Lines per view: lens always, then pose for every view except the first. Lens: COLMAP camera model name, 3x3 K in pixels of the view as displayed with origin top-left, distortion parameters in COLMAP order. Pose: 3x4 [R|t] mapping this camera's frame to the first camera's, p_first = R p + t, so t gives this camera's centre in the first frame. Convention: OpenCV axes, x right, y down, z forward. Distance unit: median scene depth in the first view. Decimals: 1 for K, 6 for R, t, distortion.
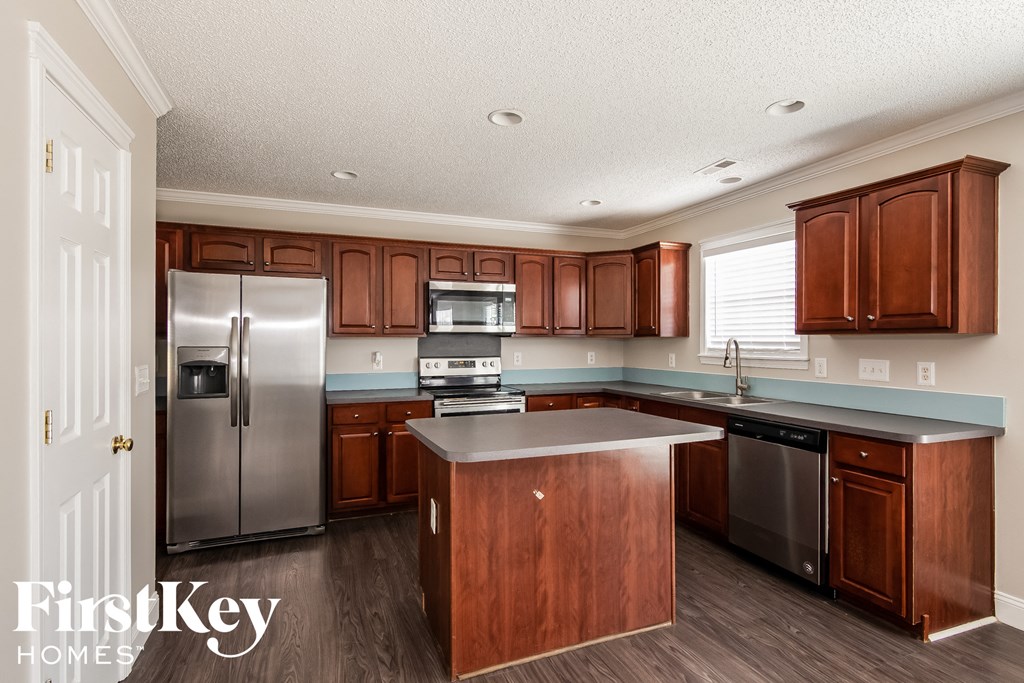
lens RADIAL K [[525.0, 0, 516.5], [0, 525.0, 338.1], [0, 0, 1]] dist [-0.001474, -0.007741]
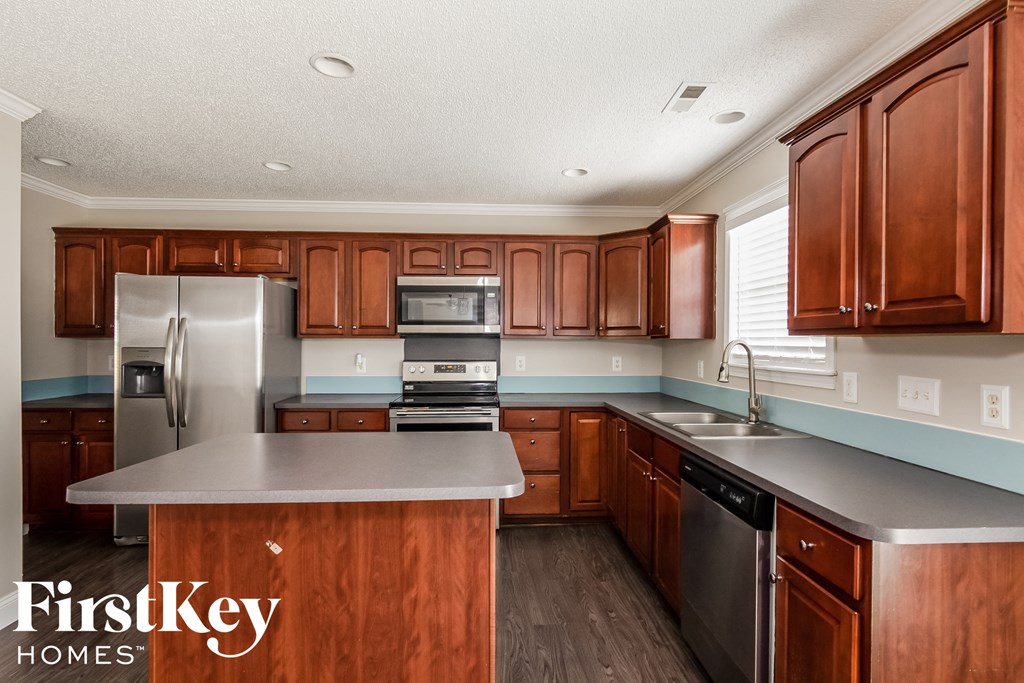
lens RADIAL K [[525.0, 0, 509.6], [0, 525.0, 343.4], [0, 0, 1]] dist [-0.001474, -0.007741]
pose [[0.946918, 0.005177, -0.321433, 0.400289], [-0.002563, 0.999960, 0.008557, -0.001873], [0.321465, -0.007279, 0.946894, 0.263572]]
